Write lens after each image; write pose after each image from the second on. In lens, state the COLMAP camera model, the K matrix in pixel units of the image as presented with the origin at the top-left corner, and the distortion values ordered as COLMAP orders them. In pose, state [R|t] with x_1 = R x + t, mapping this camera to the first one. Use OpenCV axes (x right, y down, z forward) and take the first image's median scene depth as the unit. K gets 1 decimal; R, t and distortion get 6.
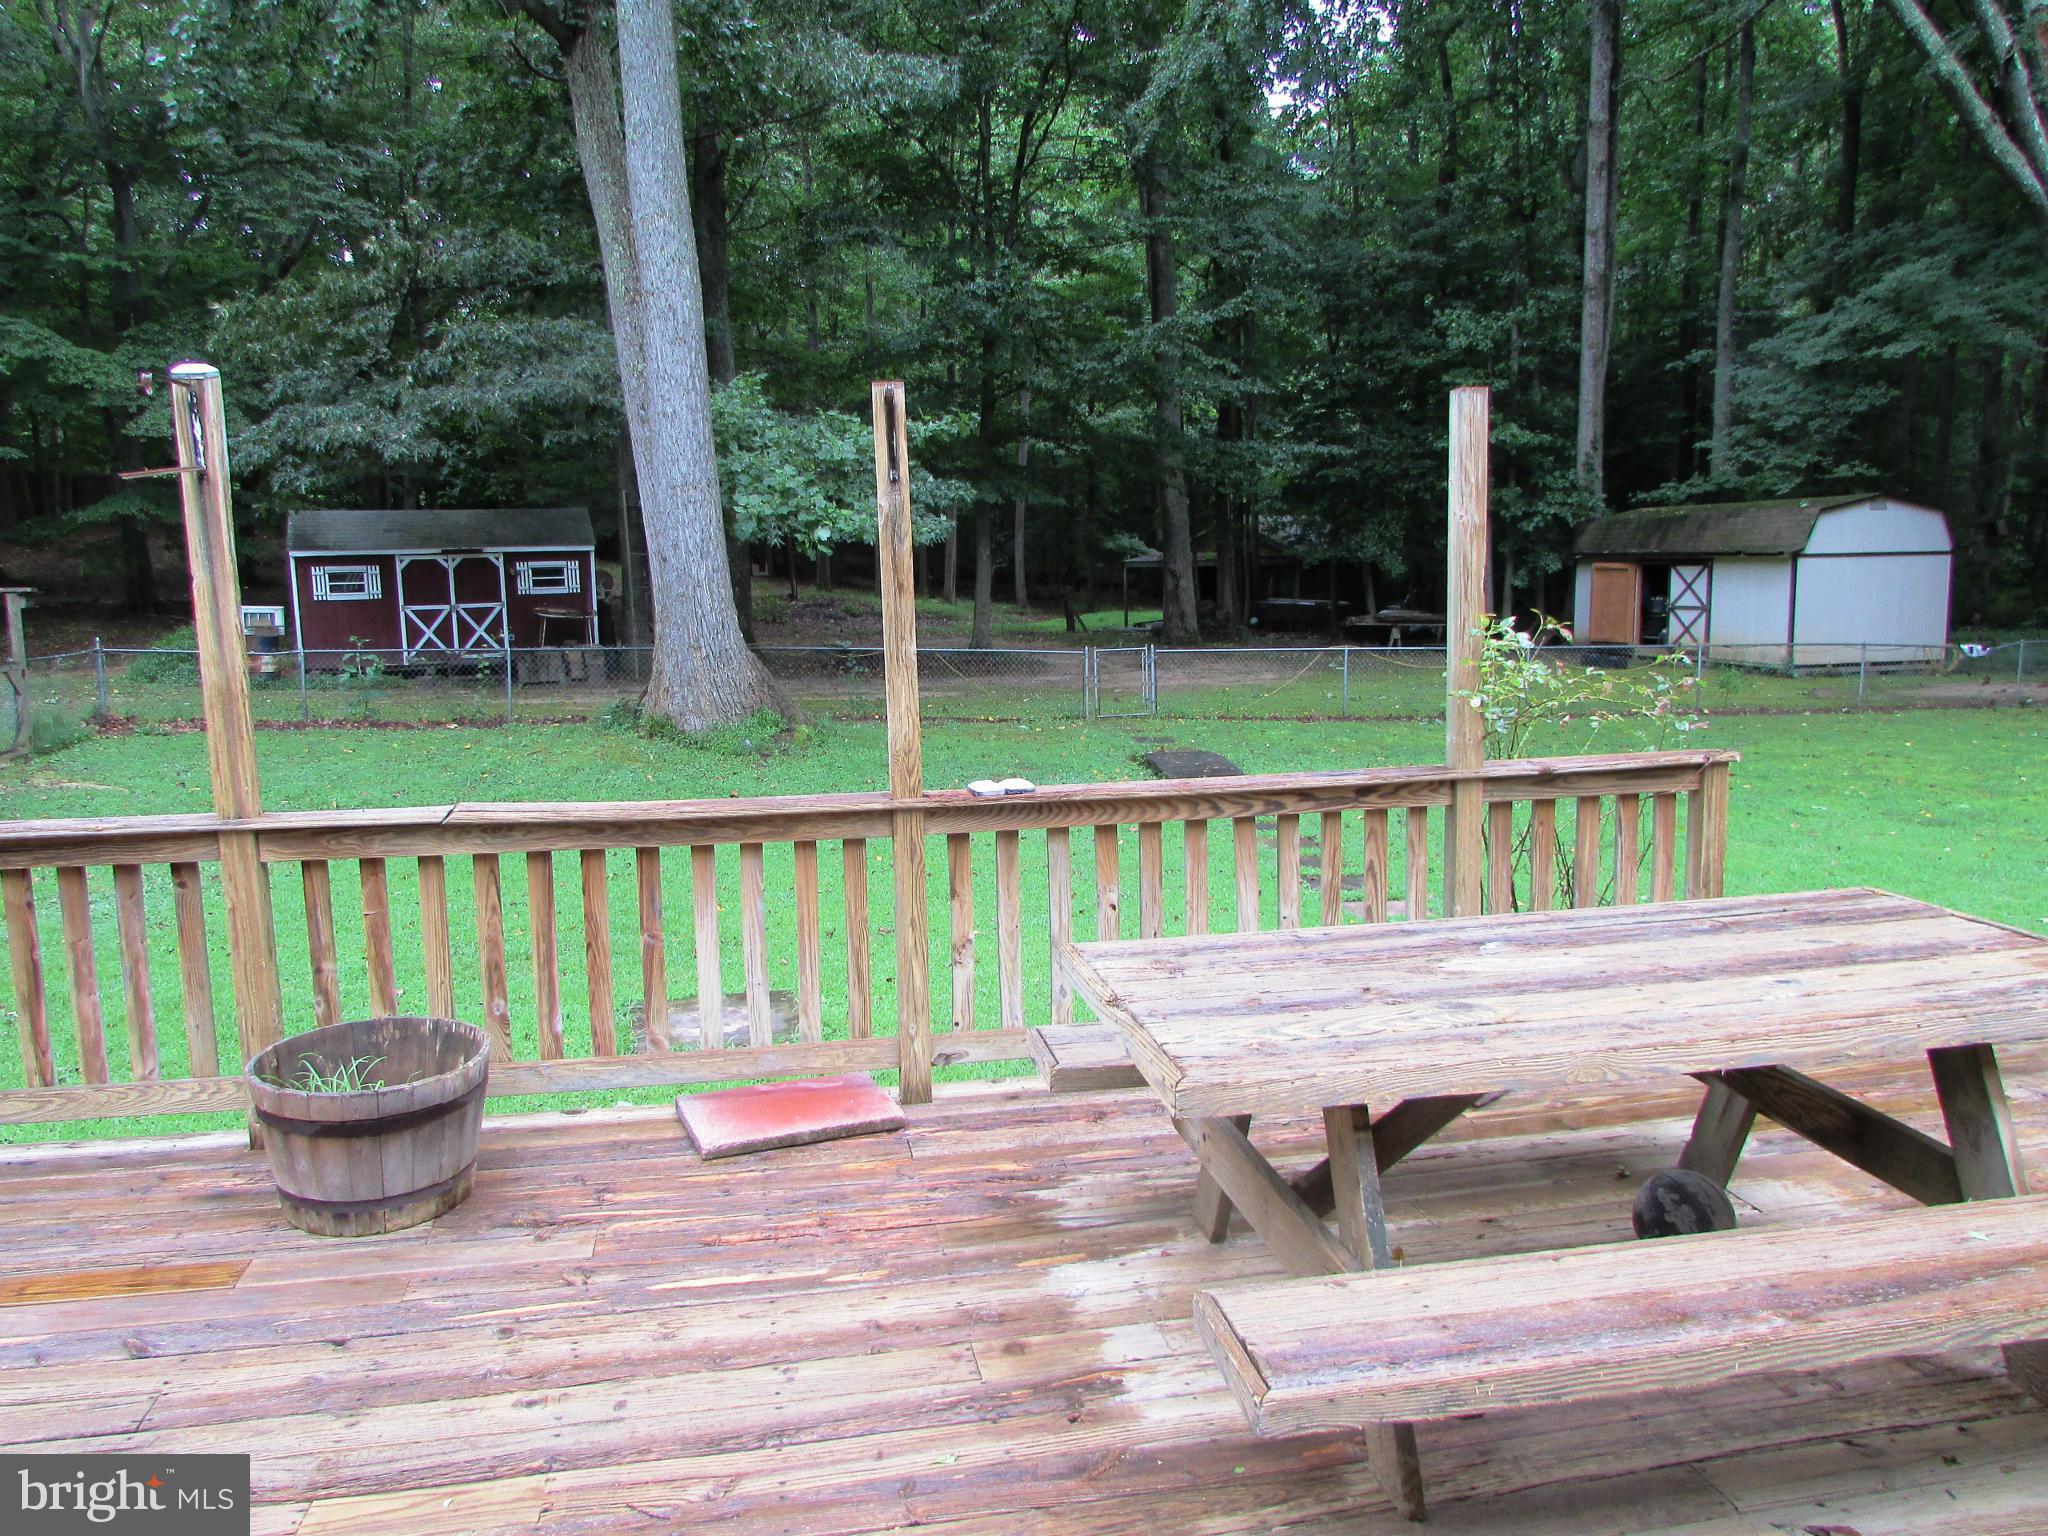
lens RADIAL K [[1492.2, 0, 1024.0], [0, 1492.2, 768.0], [0, 0, 1]] dist [-0.013470, -0.000120]
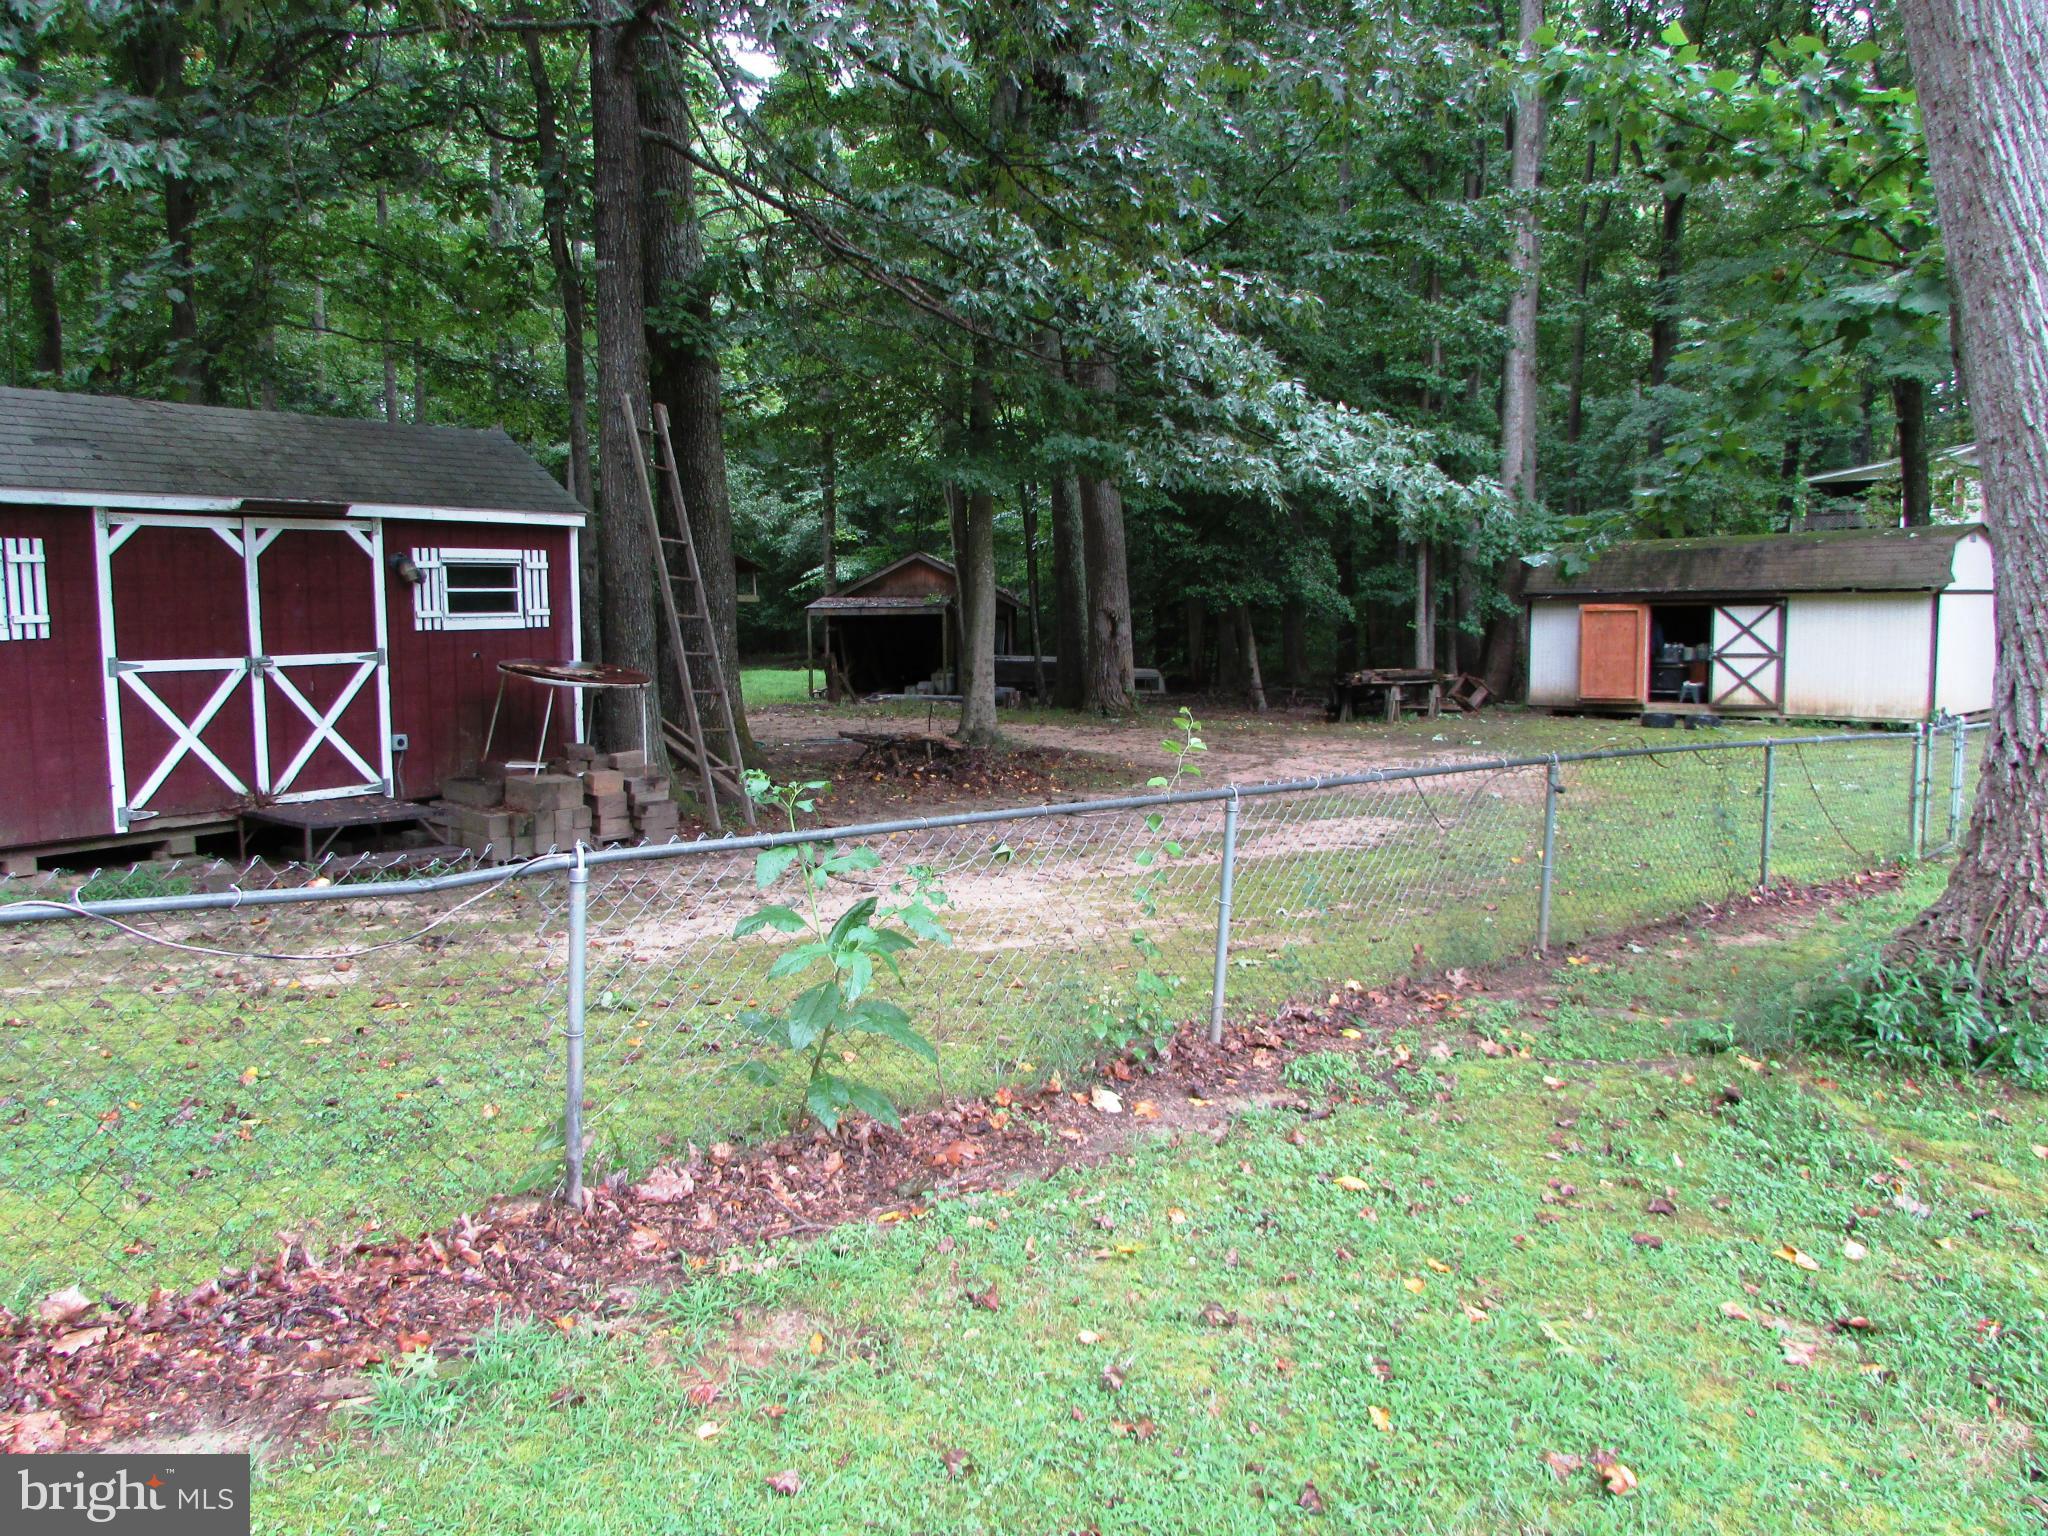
lens RADIAL K [[1492.2, 0, 1024.0], [0, 1492.2, 768.0], [0, 0, 1]] dist [-0.013470, -0.000120]
pose [[0.847953, -0.046351, 0.528041, -1.386399], [0.071601, 0.997055, -0.027459, -0.198661], [-0.525213, 0.061093, 0.848775, 1.990608]]
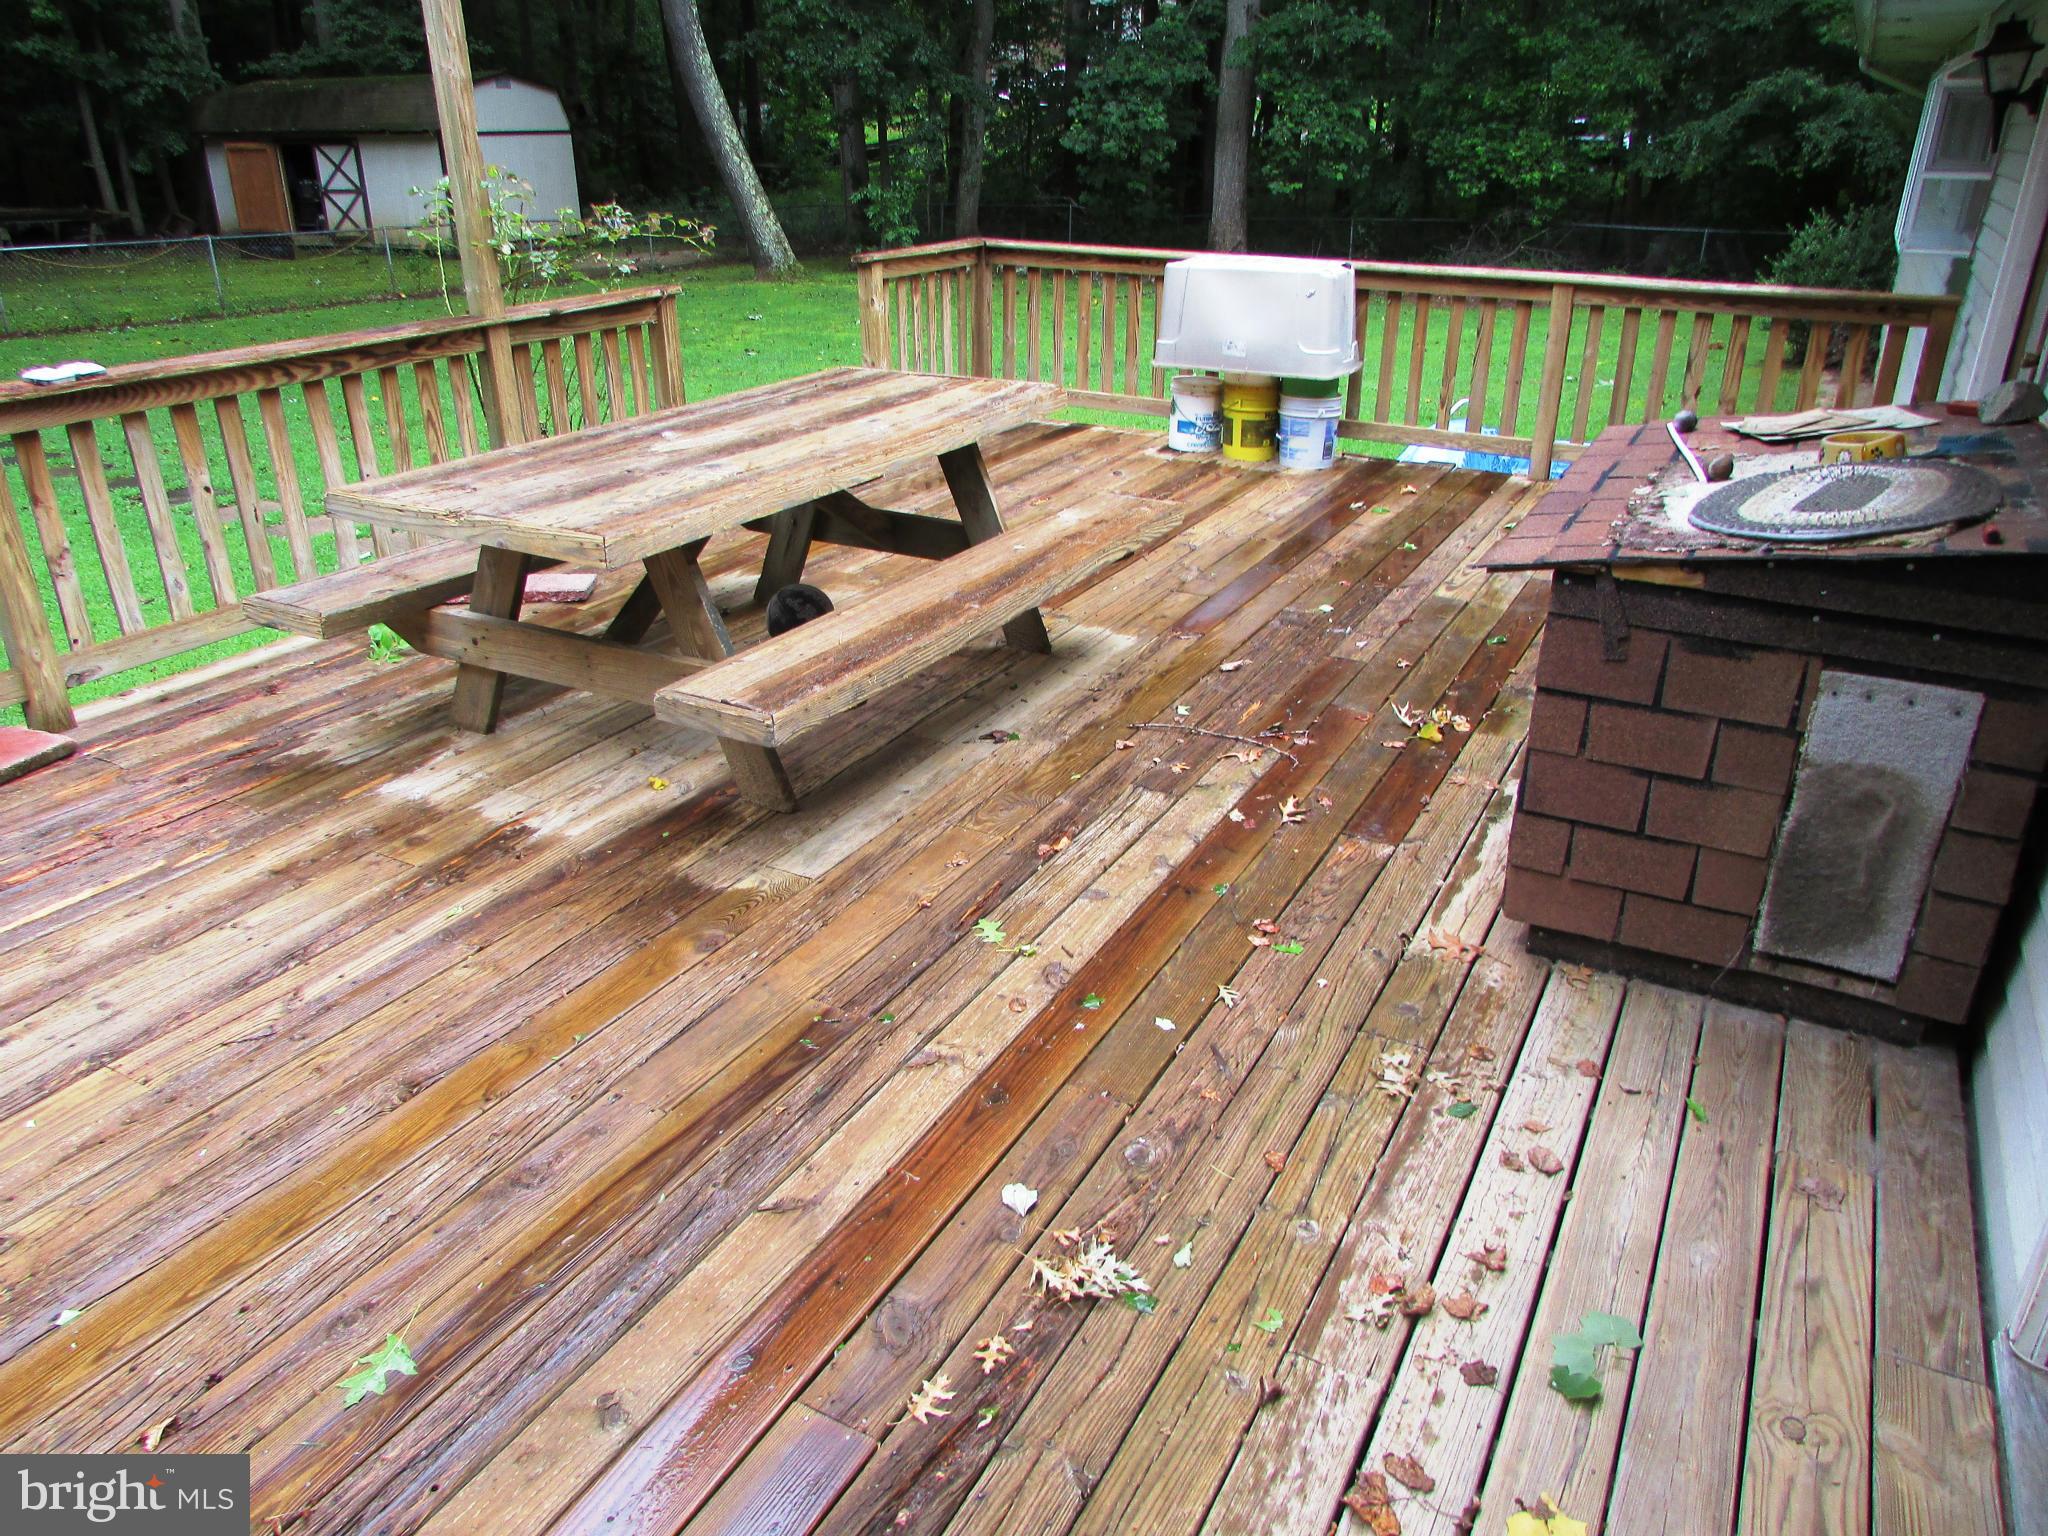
lens RADIAL K [[1492.2, 0, 1024.0], [0, 1492.2, 768.0], [0, 0, 1]] dist [-0.013470, -0.000120]
pose [[0.631596, -0.293735, 0.717500, -0.344620], [0.101979, 0.948886, 0.298691, 0.029186], [-0.768562, -0.115482, 0.629267, -0.046329]]
